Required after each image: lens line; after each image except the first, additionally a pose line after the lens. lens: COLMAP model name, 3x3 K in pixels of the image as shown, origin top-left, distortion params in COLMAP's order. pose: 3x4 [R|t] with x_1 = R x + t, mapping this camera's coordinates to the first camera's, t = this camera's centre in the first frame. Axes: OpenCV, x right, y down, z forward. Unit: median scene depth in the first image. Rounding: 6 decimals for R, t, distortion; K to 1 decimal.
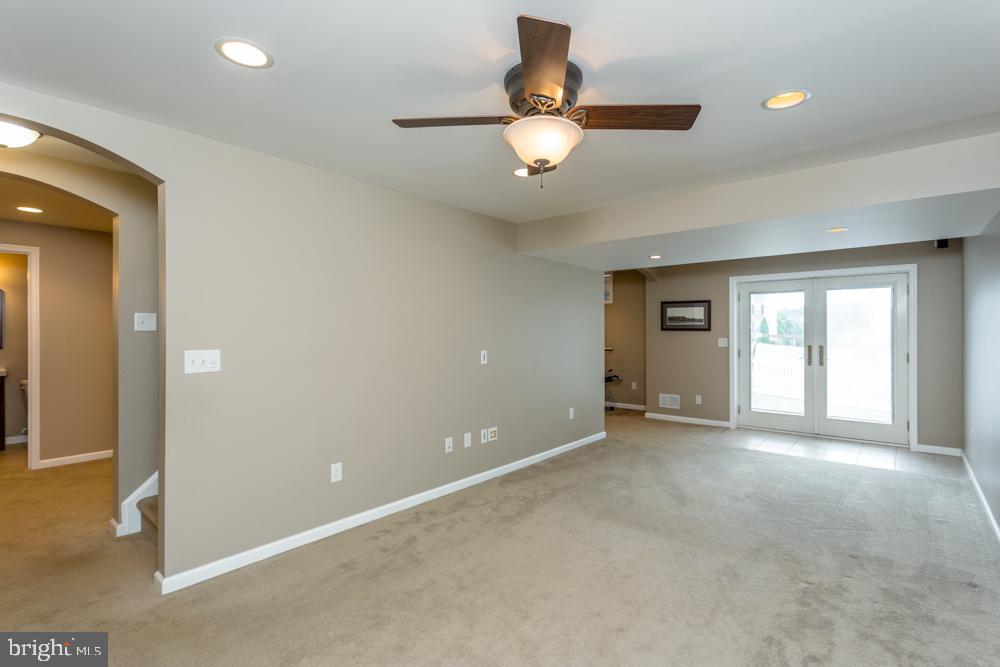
lens RADIAL K [[473.8, 0, 501.5], [0, 473.8, 329.9], [0, 0, 1]] dist [0.001496, 0.000536]
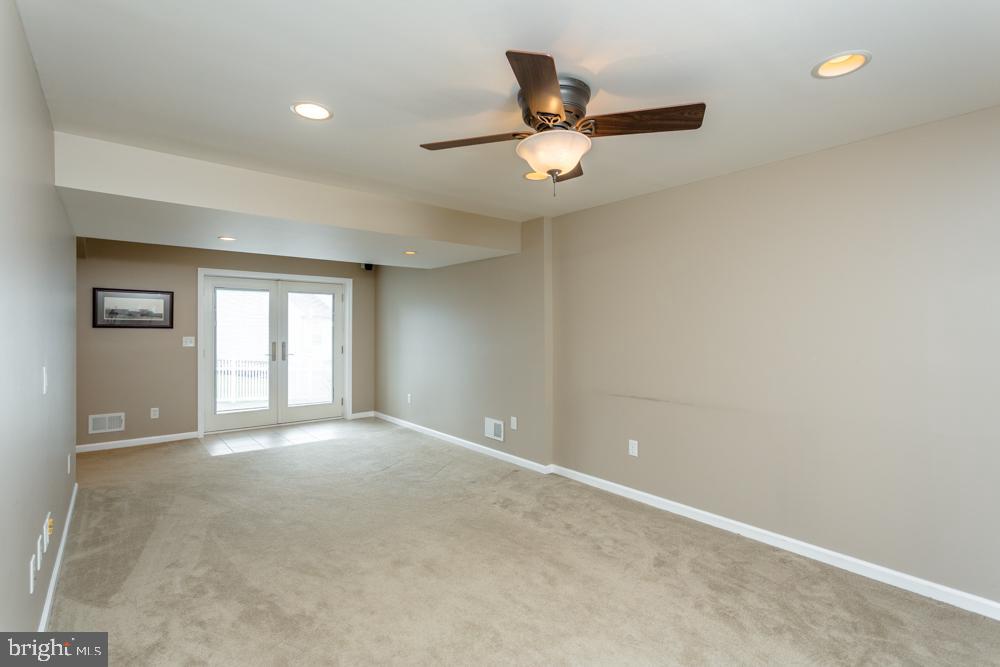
lens RADIAL K [[473.8, 0, 501.5], [0, 473.8, 329.9], [0, 0, 1]] dist [0.001496, 0.000536]
pose [[0.166603, 0.002082, 0.986022, -0.303031], [-0.003751, 0.999992, -0.001478, 0.003784], [-0.986017, -0.003453, 0.166610, 0.294739]]
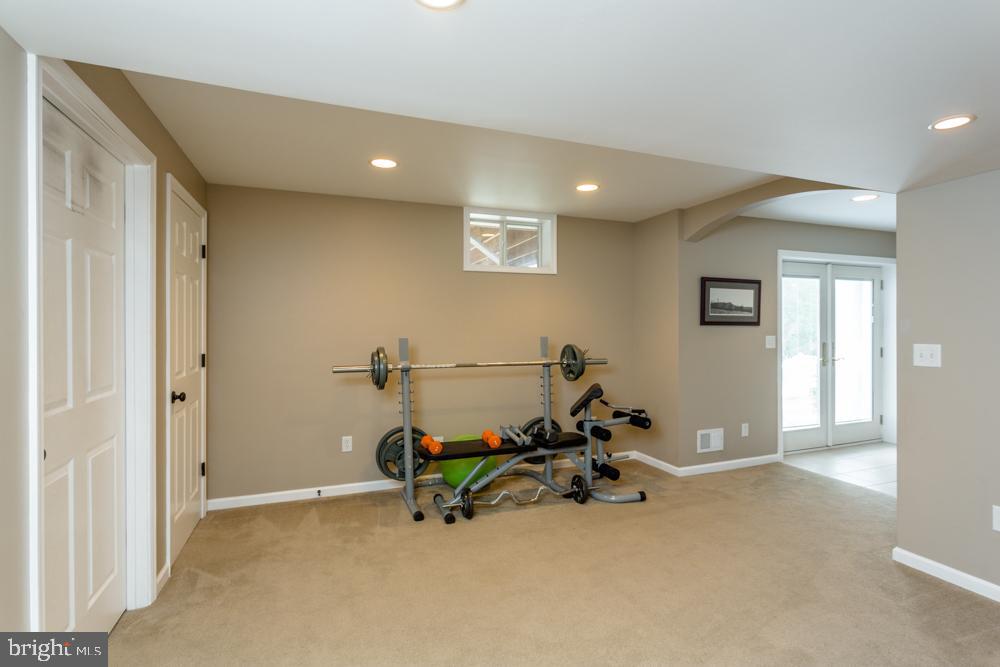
lens RADIAL K [[473.8, 0, 501.5], [0, 473.8, 329.9], [0, 0, 1]] dist [0.001496, 0.000536]
pose [[0.459214, -0.004700, 0.888313, -0.344999], [0.001731, 0.999989, 0.004396, 0.004685], [-0.888324, -0.000481, 0.459217, 1.054873]]
